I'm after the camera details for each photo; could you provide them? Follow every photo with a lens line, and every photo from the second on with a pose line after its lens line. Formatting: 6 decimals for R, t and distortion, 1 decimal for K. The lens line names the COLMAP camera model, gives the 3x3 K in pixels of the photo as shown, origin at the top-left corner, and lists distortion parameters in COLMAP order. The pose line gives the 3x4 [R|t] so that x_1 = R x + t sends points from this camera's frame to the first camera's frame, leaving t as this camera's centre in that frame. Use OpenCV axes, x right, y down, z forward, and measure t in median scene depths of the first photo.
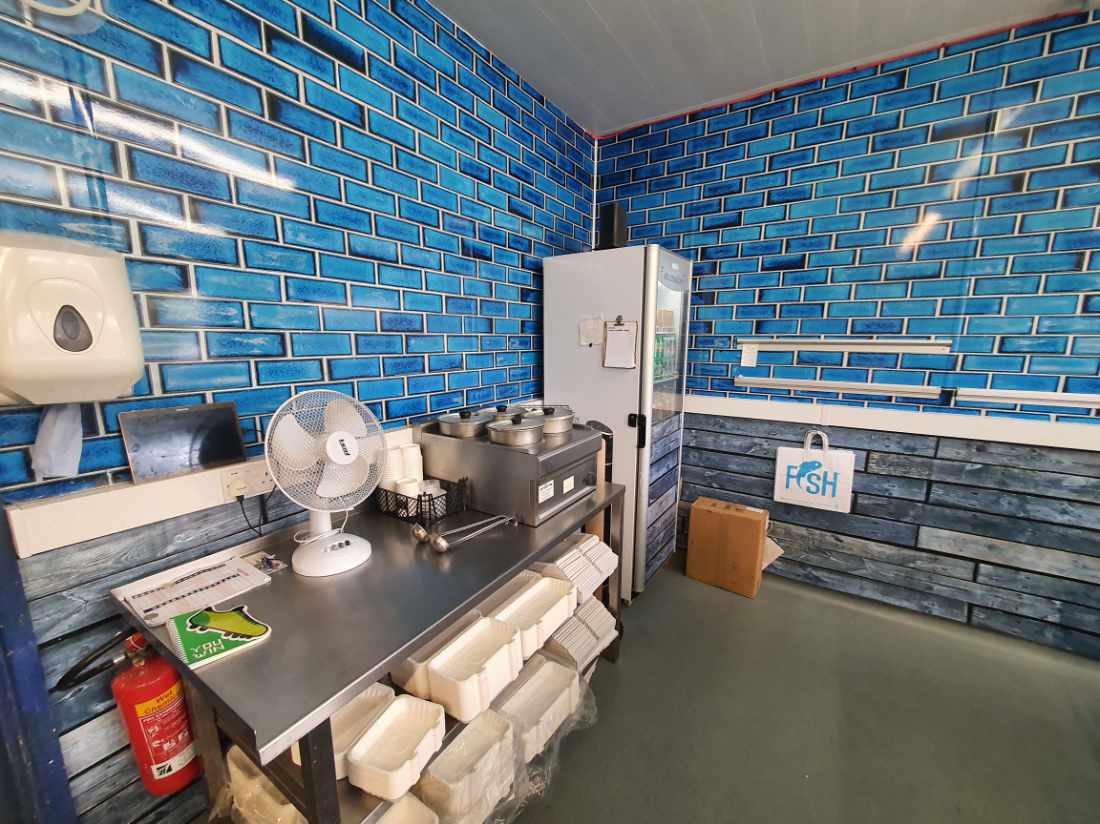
lens RADIAL K [[438.7, 0, 546.1], [0, 438.7, 421.6], [0, 0, 1]] dist [0.002917, -0.001208]
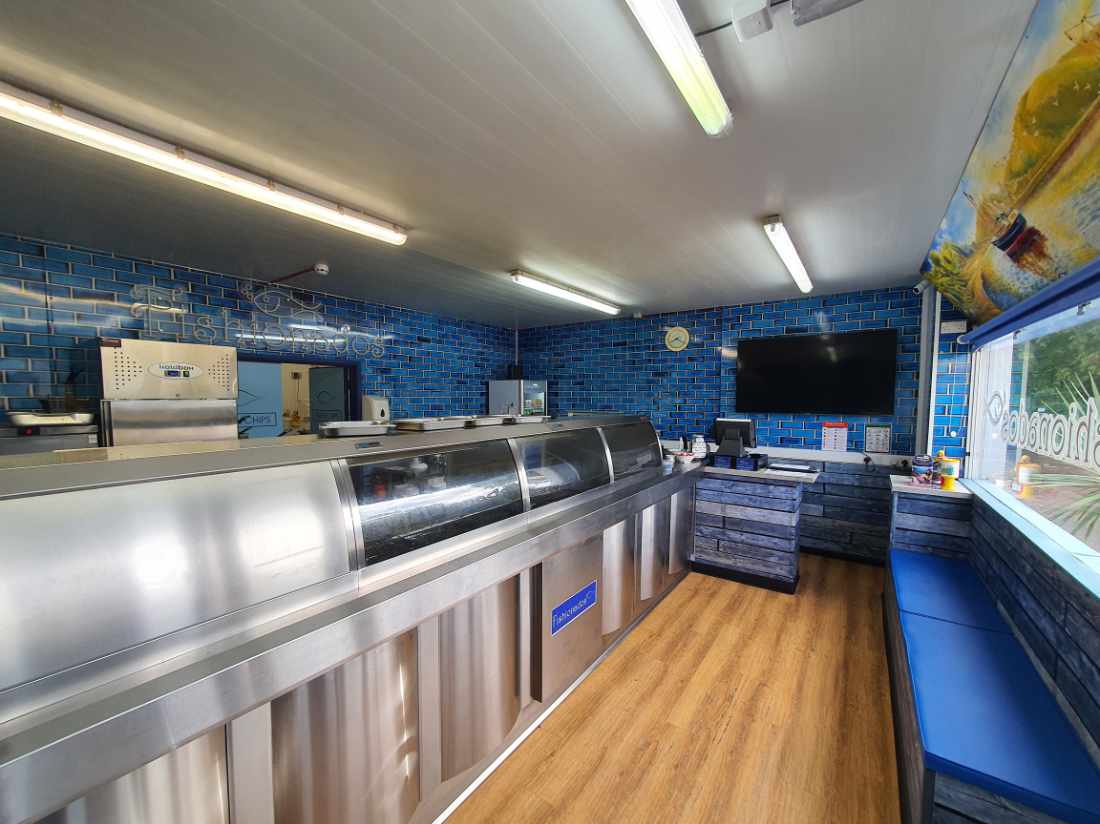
lens RADIAL K [[438.7, 0, 545.3], [0, 438.7, 419.5], [0, 0, 1]] dist [0.002917, -0.001208]
pose [[0.998612, 0.001691, -0.052646, 0.522268], [-0.008927, 0.990458, -0.137525, 0.247272], [0.051911, 0.137804, 0.989098, -1.752036]]
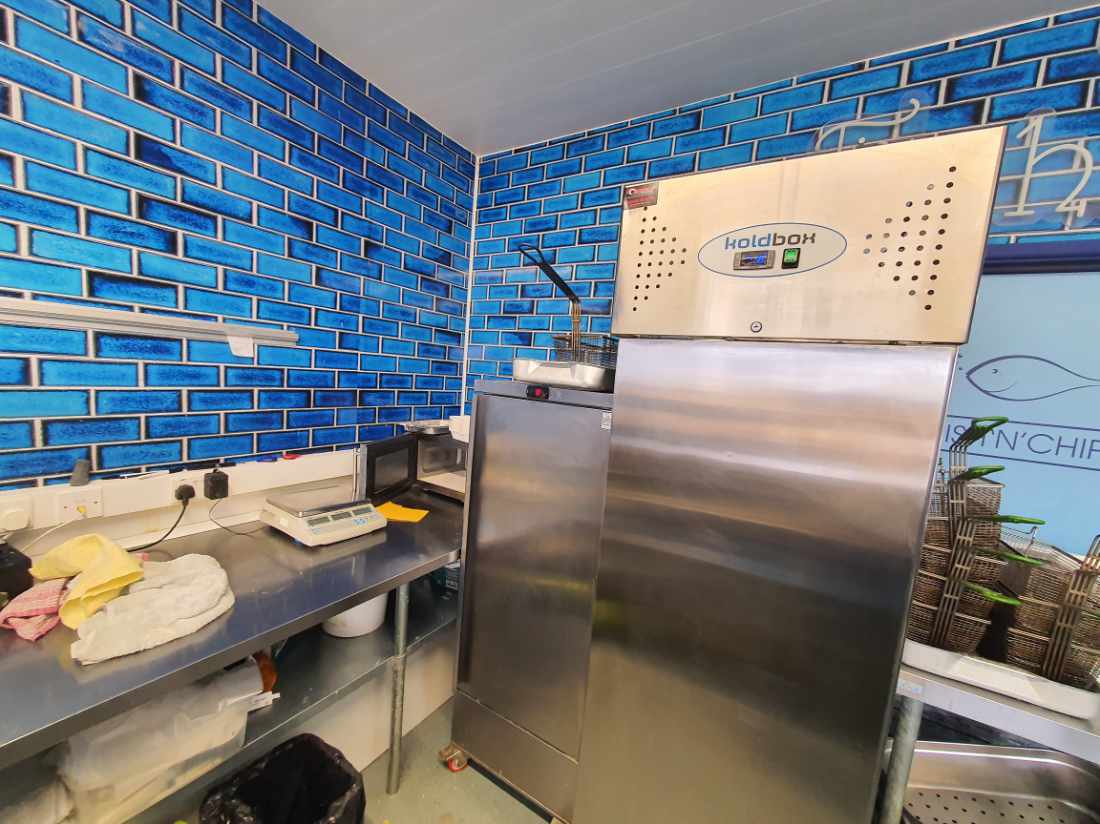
lens RADIAL K [[438.7, 0, 548.7], [0, 438.7, 423.0], [0, 0, 1]] dist [0.002917, -0.001208]
pose [[0.016267, 0.114089, -0.993337, -0.192854], [-0.273911, 0.955972, 0.105312, 0.108834], [0.961618, 0.270373, 0.046801, -0.726267]]
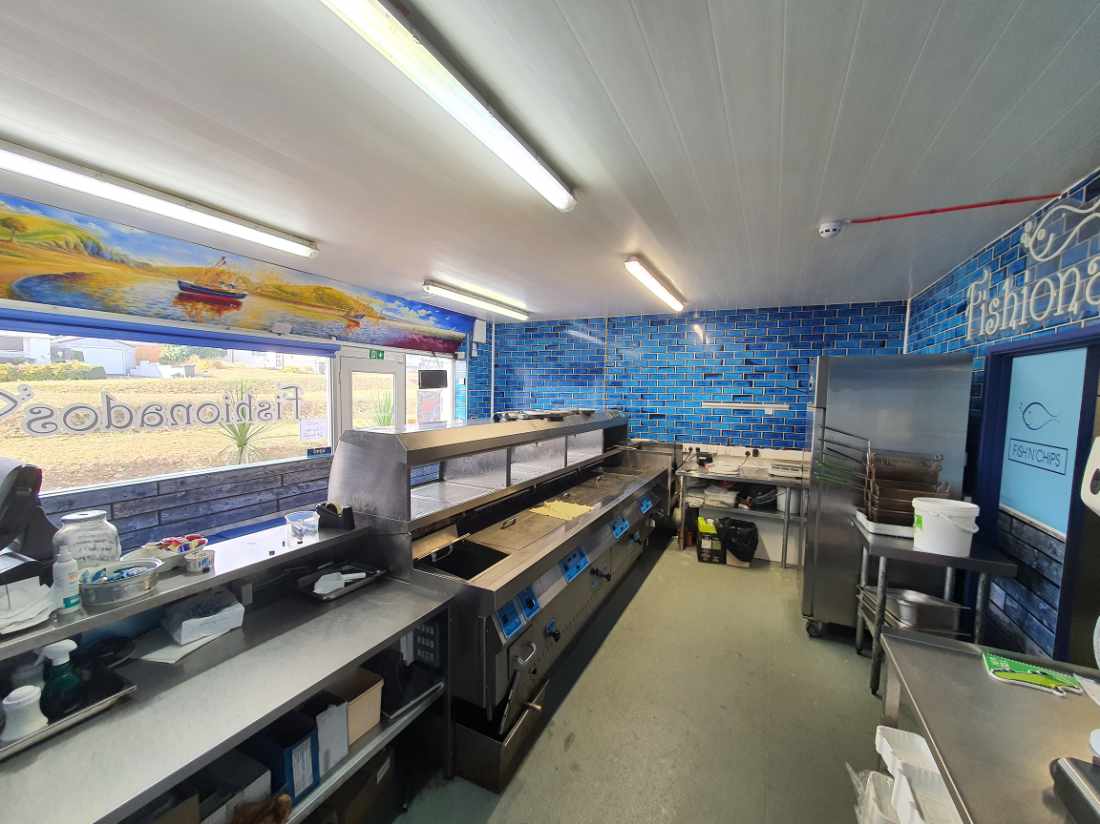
lens RADIAL K [[438.7, 0, 542.2], [0, 438.7, 415.9], [0, 0, 1]] dist [0.002917, -0.001208]
pose [[-0.994959, -0.016511, -0.098914, 0.469090], [-0.041081, 0.966899, 0.251829, -0.303294], [0.091482, 0.254623, -0.962704, 0.896421]]
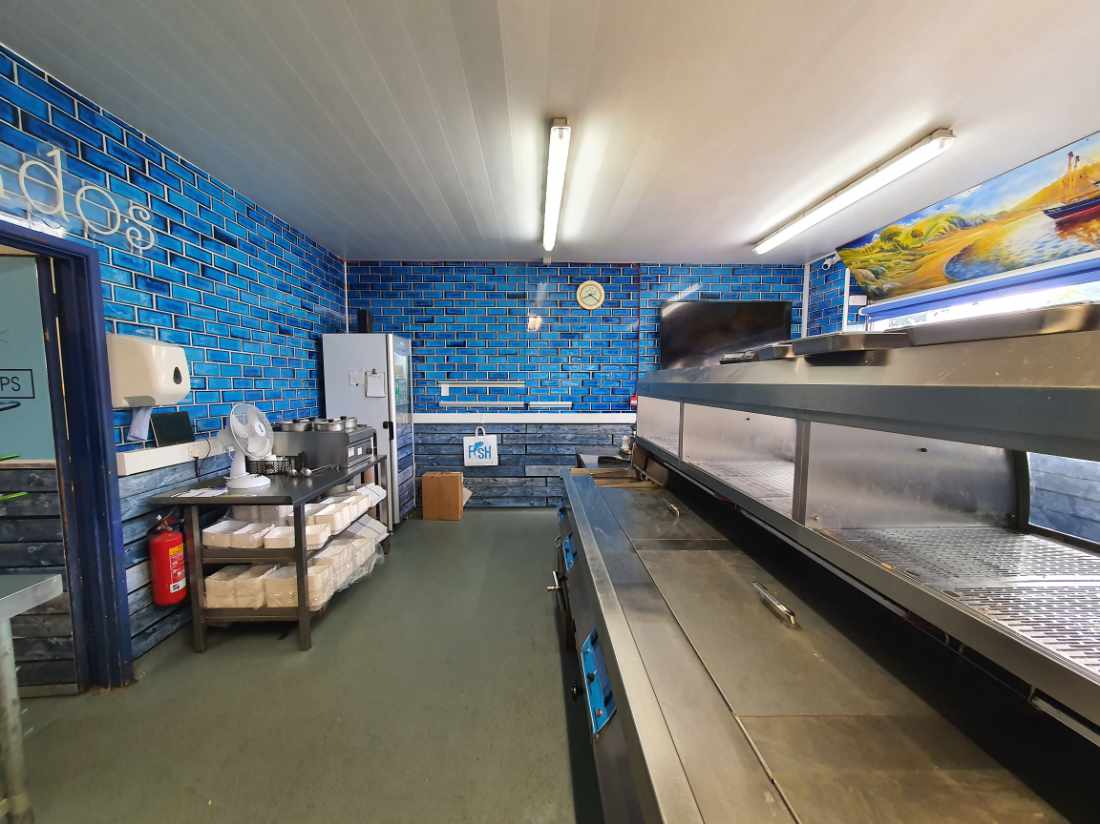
lens RADIAL K [[438.7, 0, 543.9], [0, 438.7, 418.9], [0, 0, 1]] dist [0.002917, -0.001208]
pose [[0.825492, -0.049125, 0.562272, -0.288451], [0.108865, 0.991357, -0.073216, 0.179269], [-0.553815, 0.121651, 0.823705, -0.883222]]
